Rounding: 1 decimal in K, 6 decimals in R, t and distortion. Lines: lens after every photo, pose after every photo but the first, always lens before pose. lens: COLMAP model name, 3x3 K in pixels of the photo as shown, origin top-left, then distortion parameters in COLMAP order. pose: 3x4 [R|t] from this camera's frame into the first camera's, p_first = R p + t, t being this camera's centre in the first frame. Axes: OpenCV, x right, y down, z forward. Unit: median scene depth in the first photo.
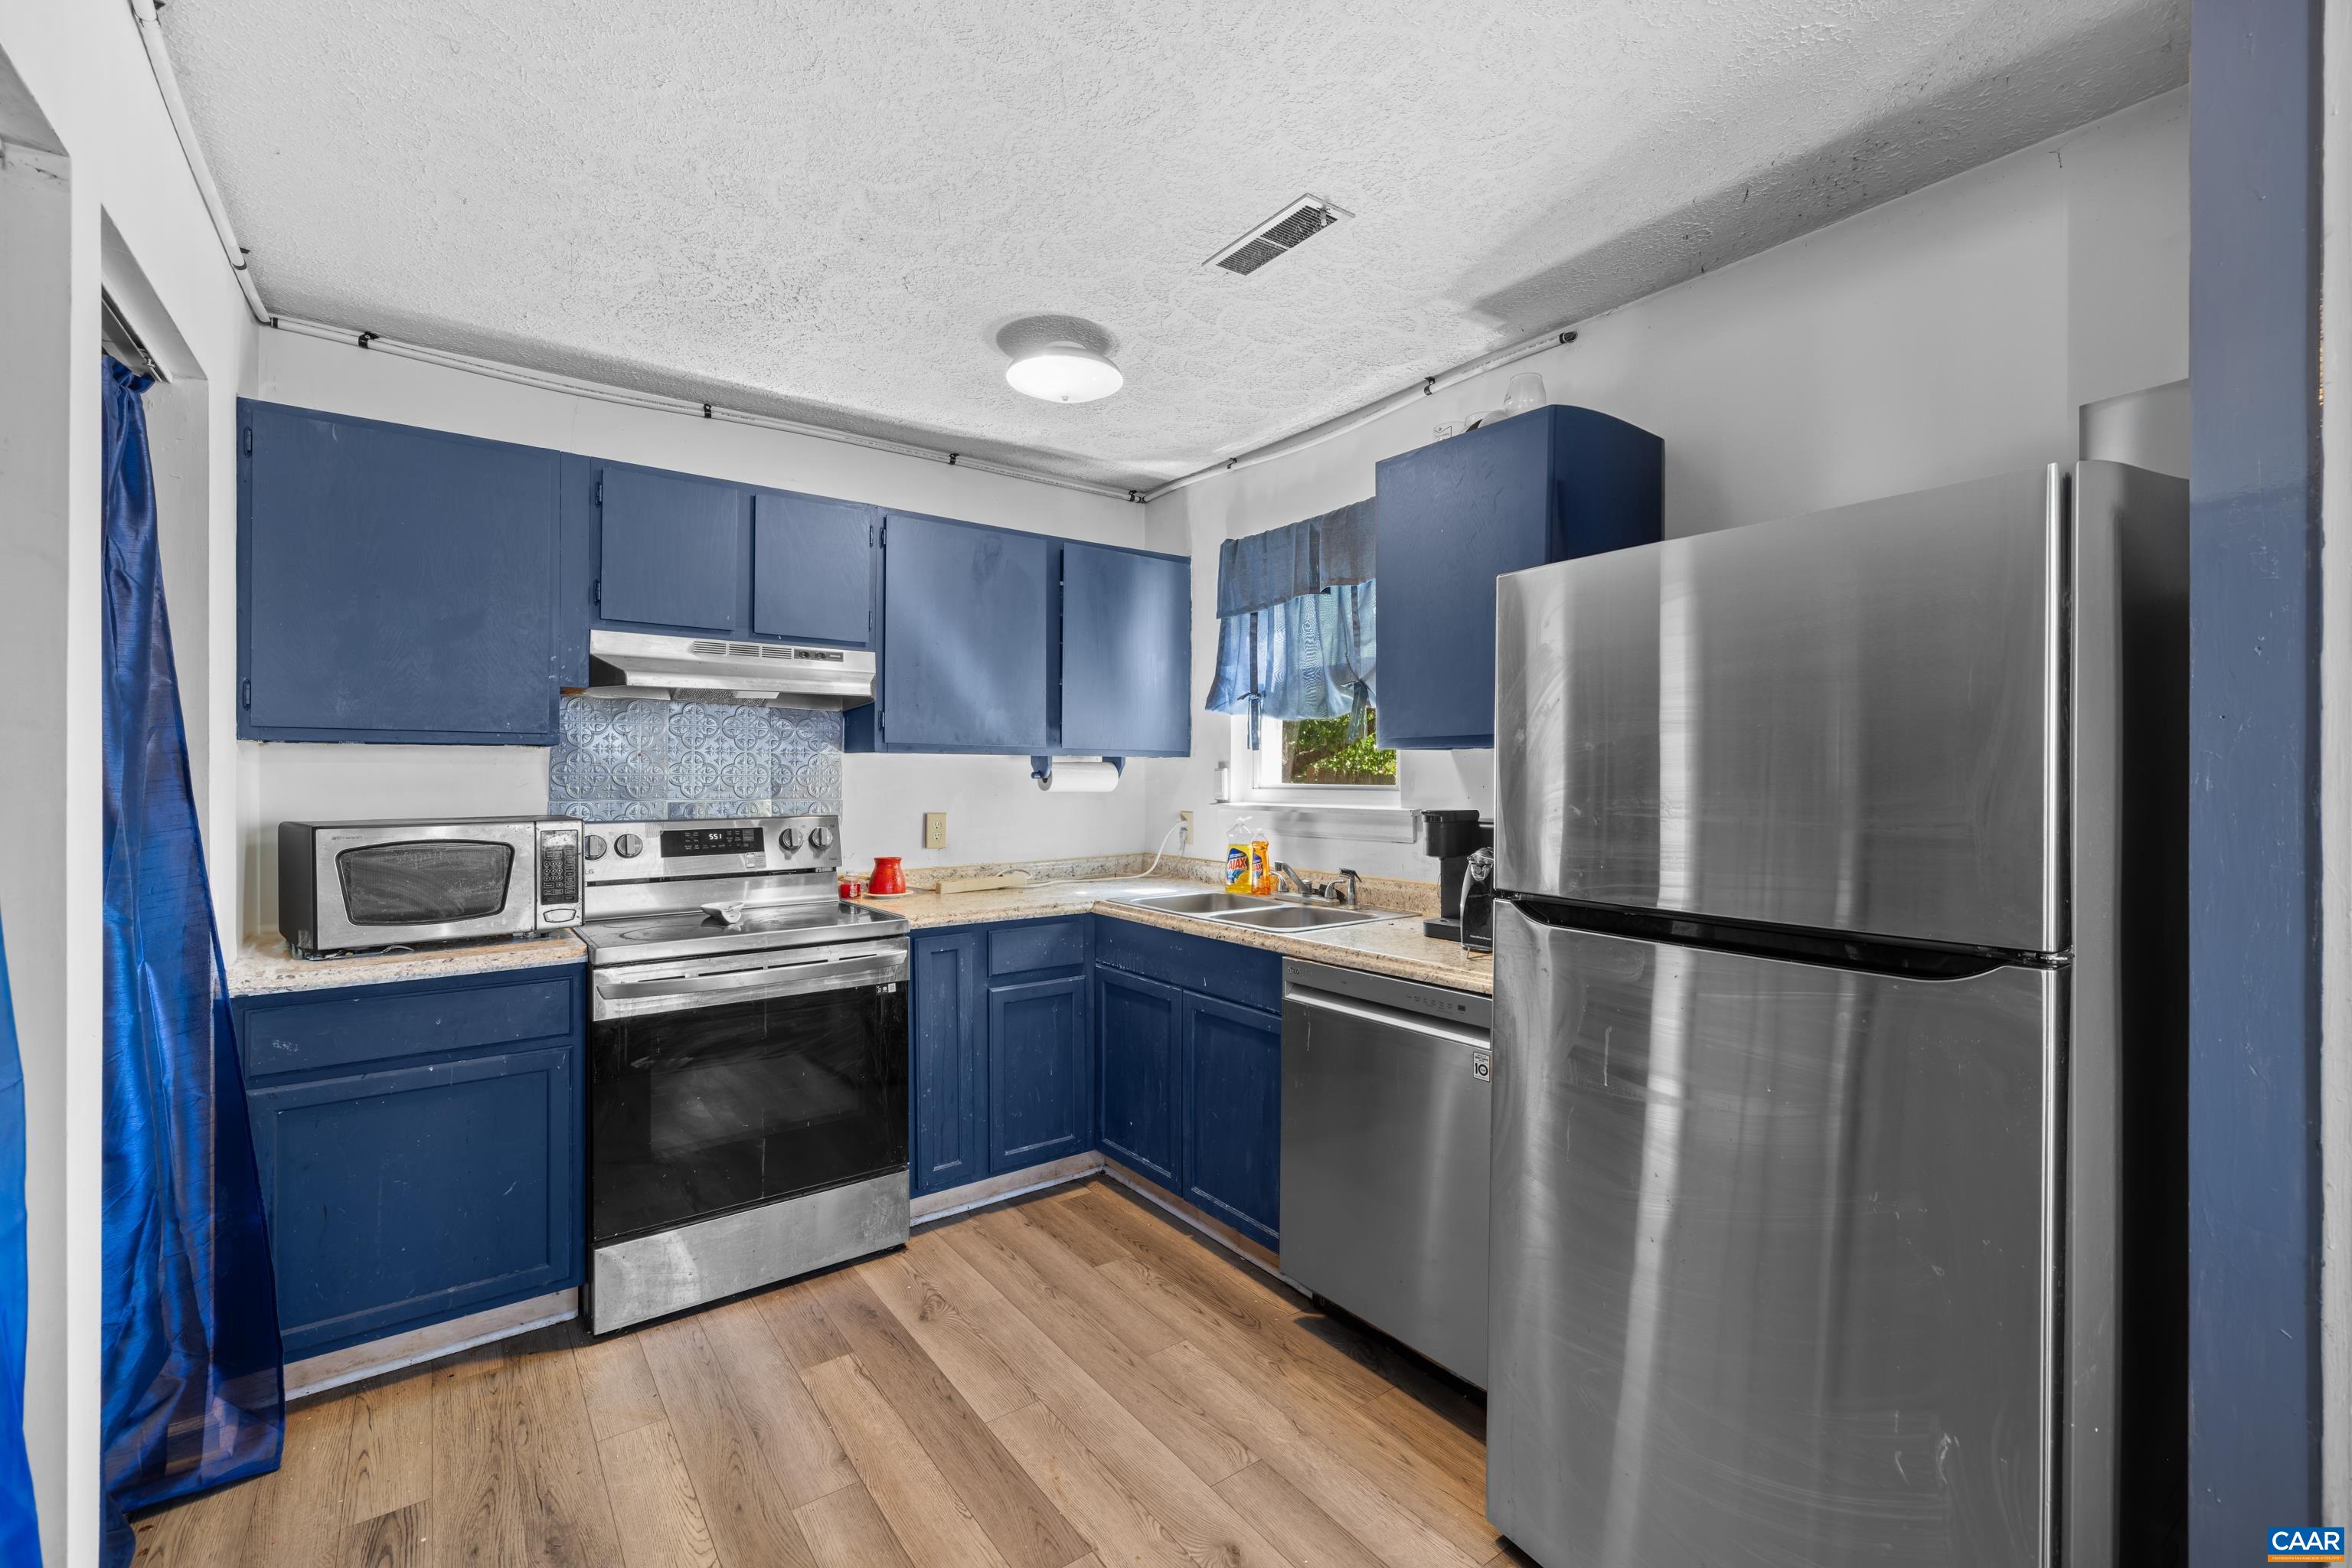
lens RADIAL K [[992.8, 0, 1175.6], [0, 992.8, 777.1], [0, 0, 1]] dist [0.001426, 0.000549]
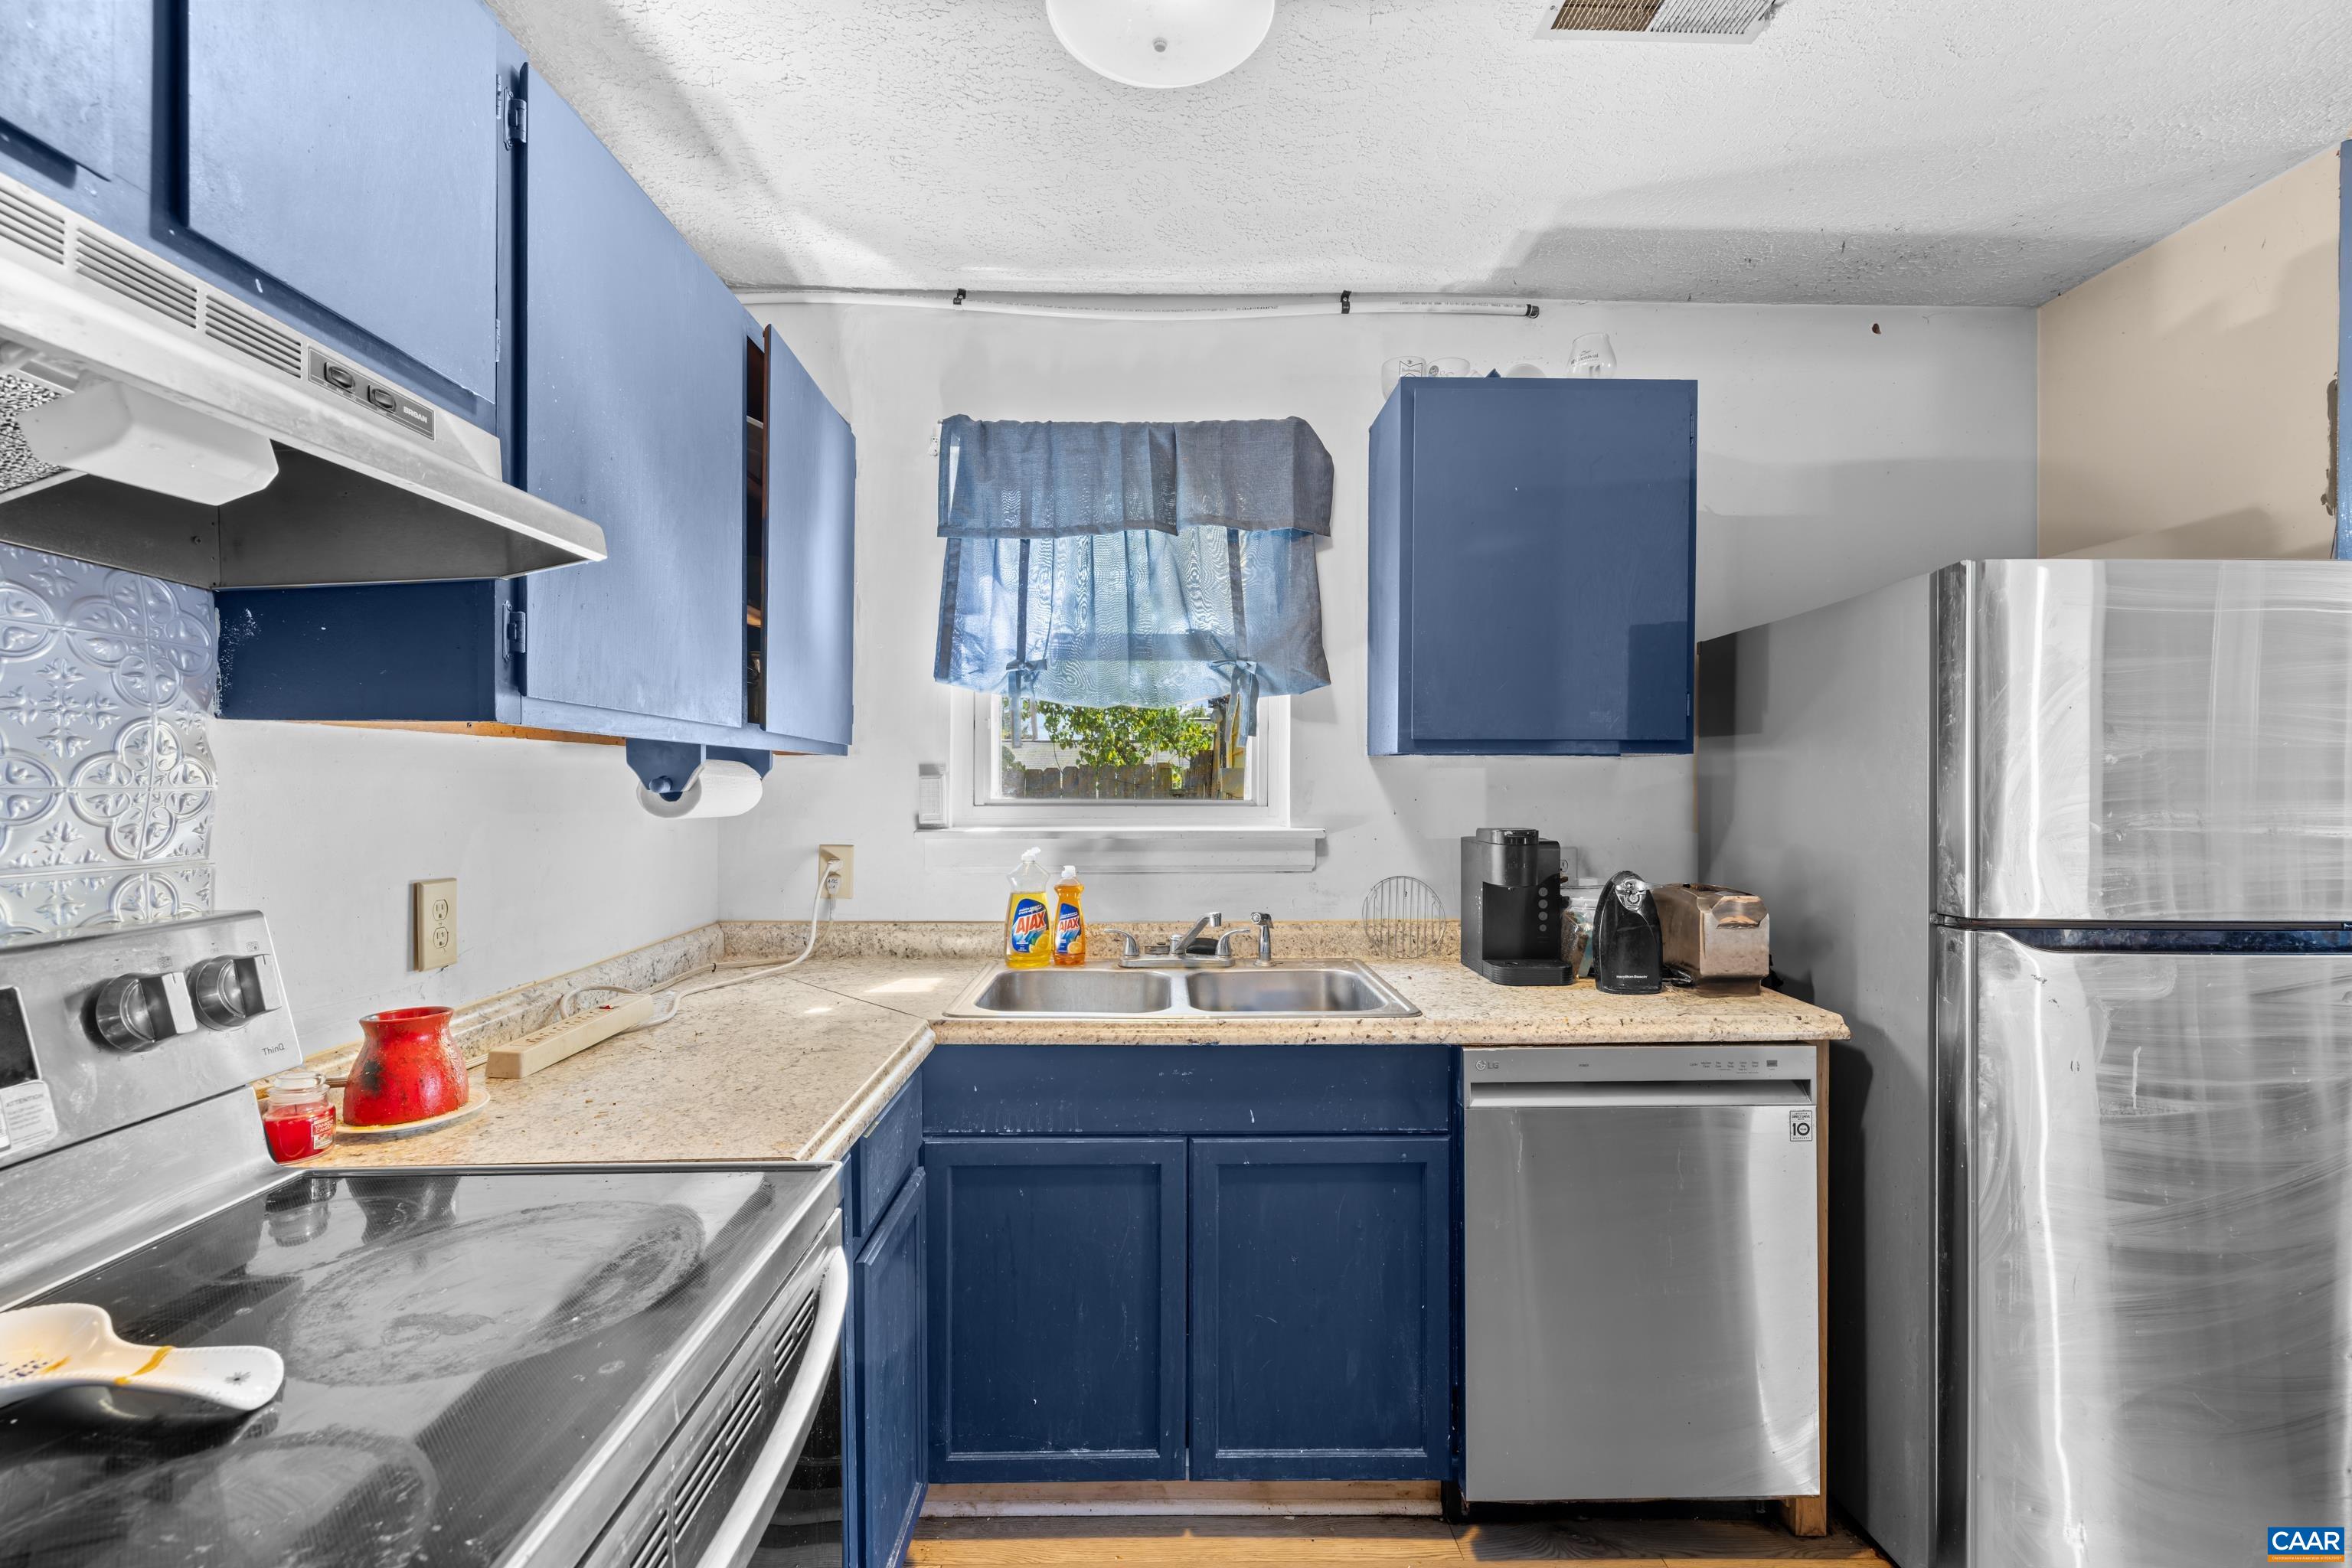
lens RADIAL K [[991.8, 0, 1175.6], [0, 991.8, 795.3], [0, 0, 1]] dist [-0.000053, 0.000229]
pose [[0.582278, -0.008260, 0.812948, -0.475262], [-0.000082, 0.999948, 0.010219, -0.002864], [-0.812990, -0.006017, 0.582247, 0.634375]]
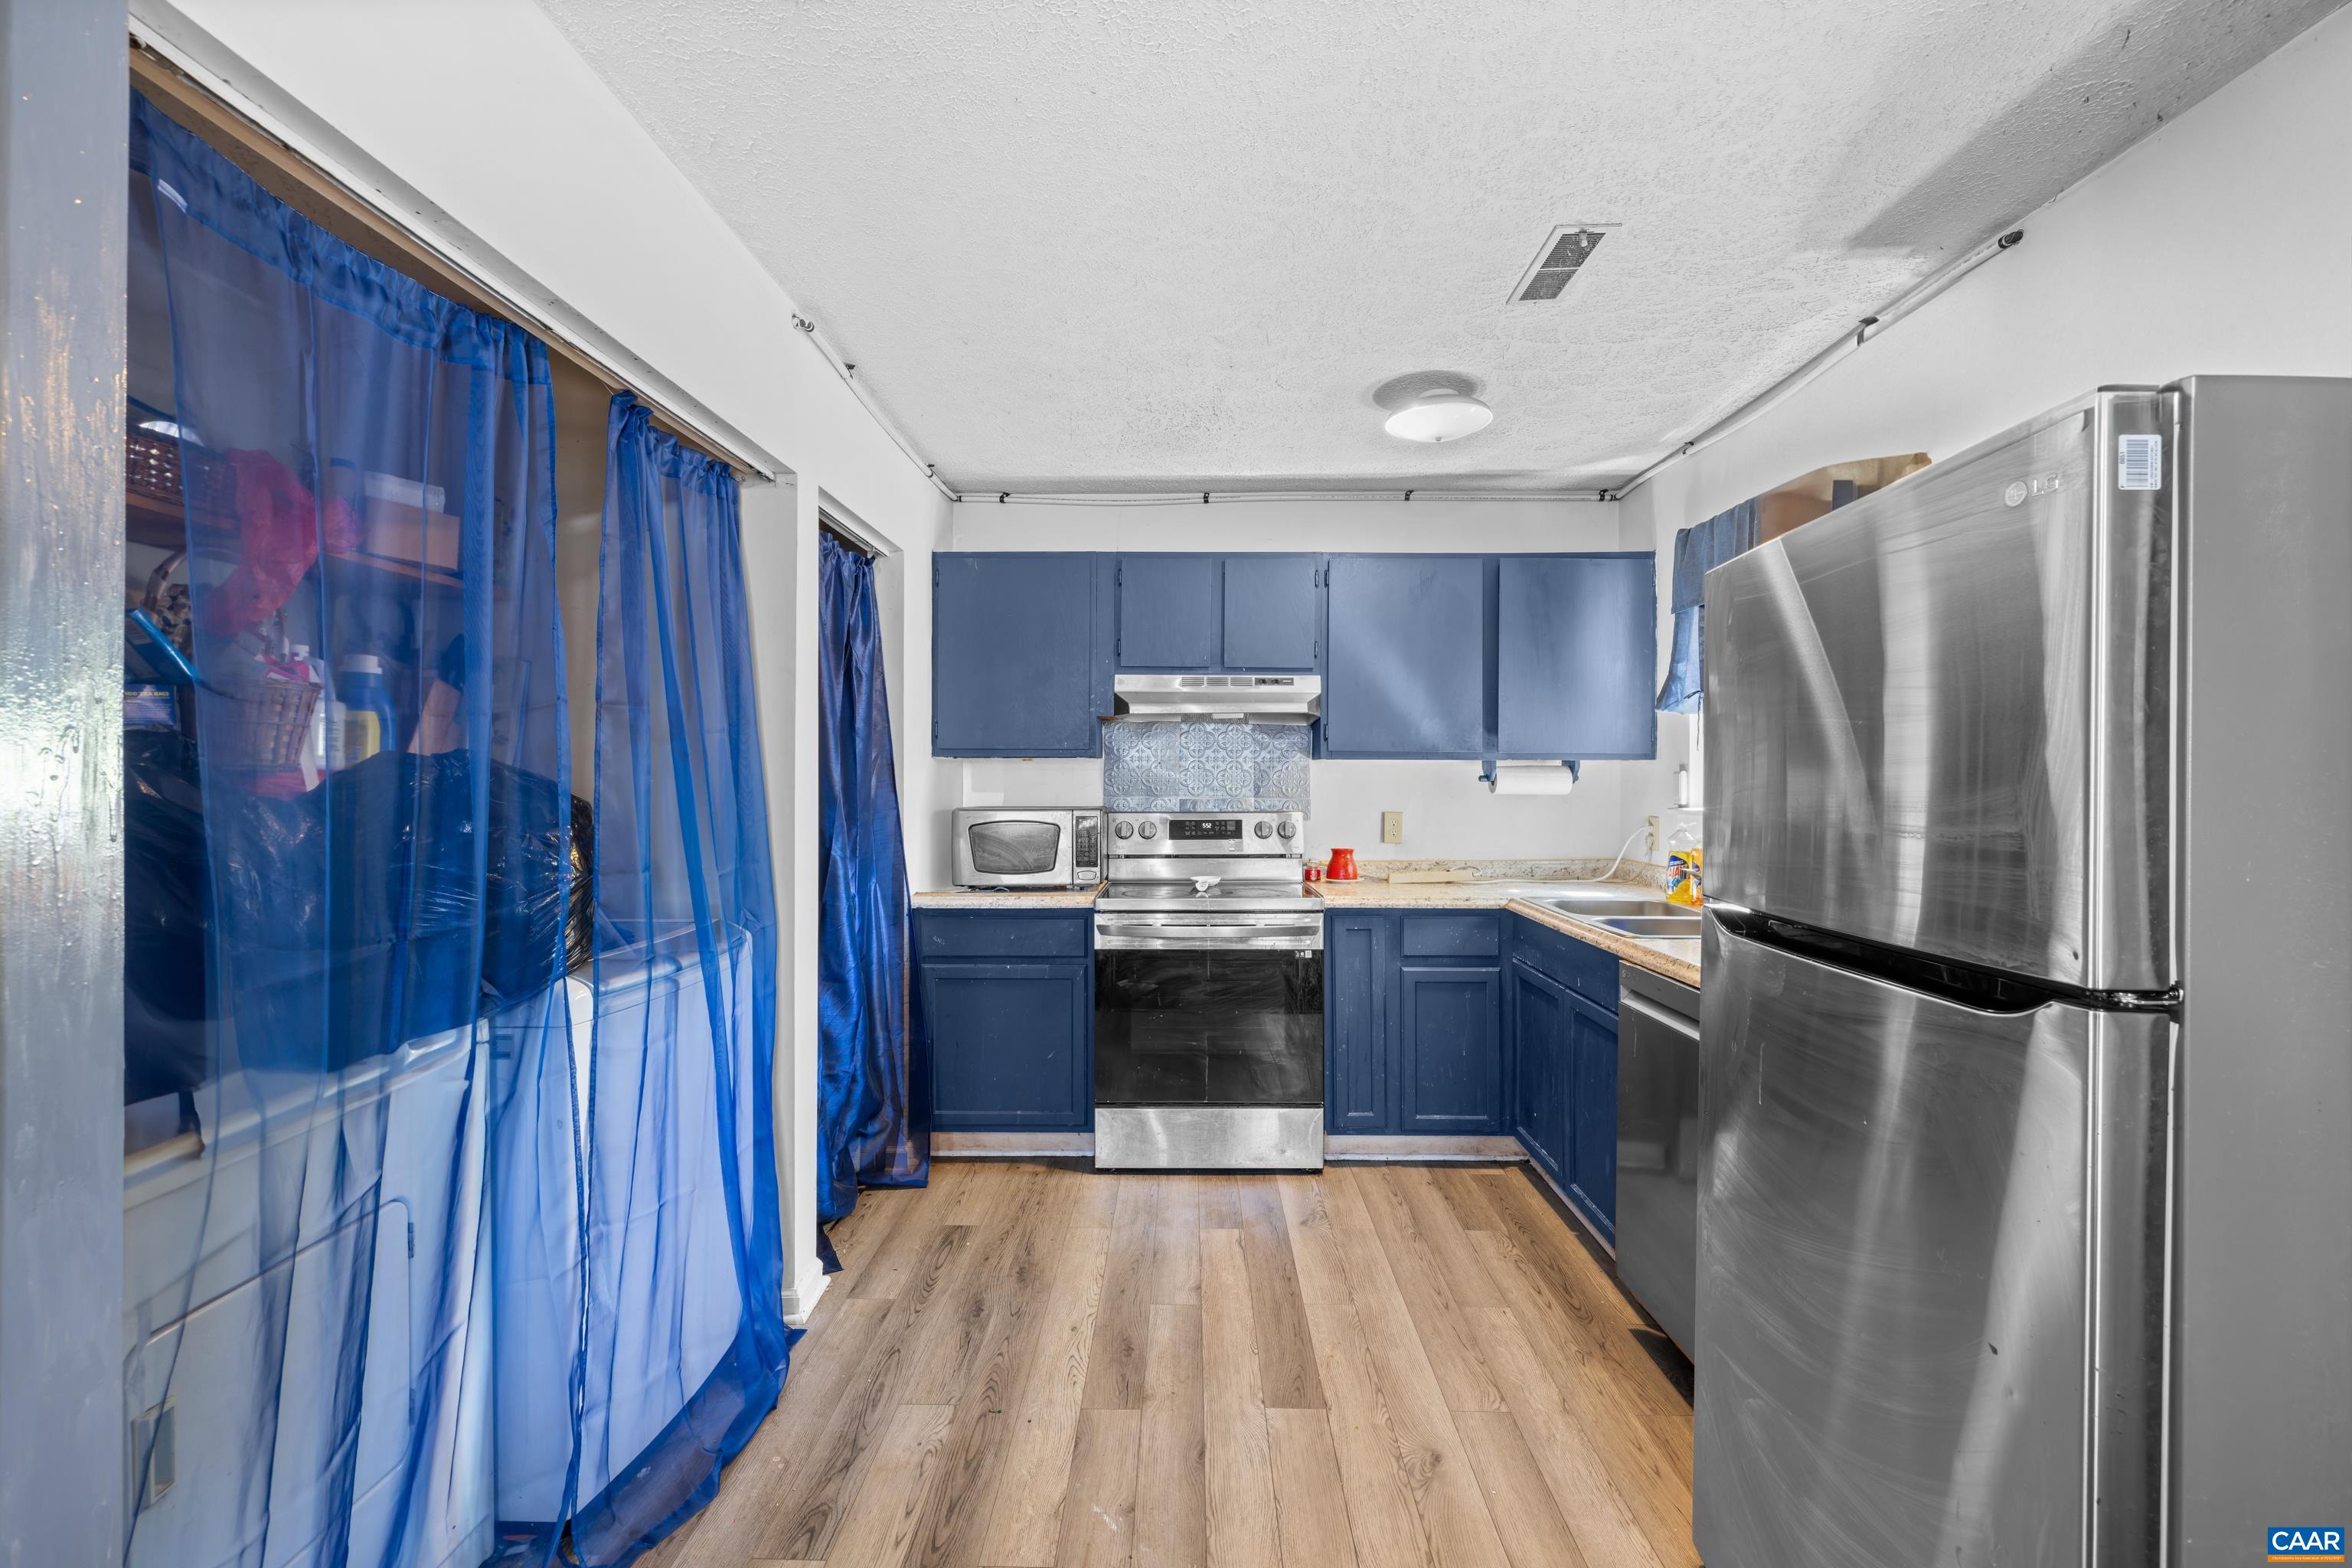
lens RADIAL K [[992.8, 0, 1175.6], [0, 992.8, 777.1], [0, 0, 1]] dist [0.001426, 0.000549]
pose [[0.790514, -0.000637, -0.612444, 0.307181], [-0.001752, 0.999993, -0.003301, 0.000894], [0.612442, 0.003683, 0.790507, -0.051969]]
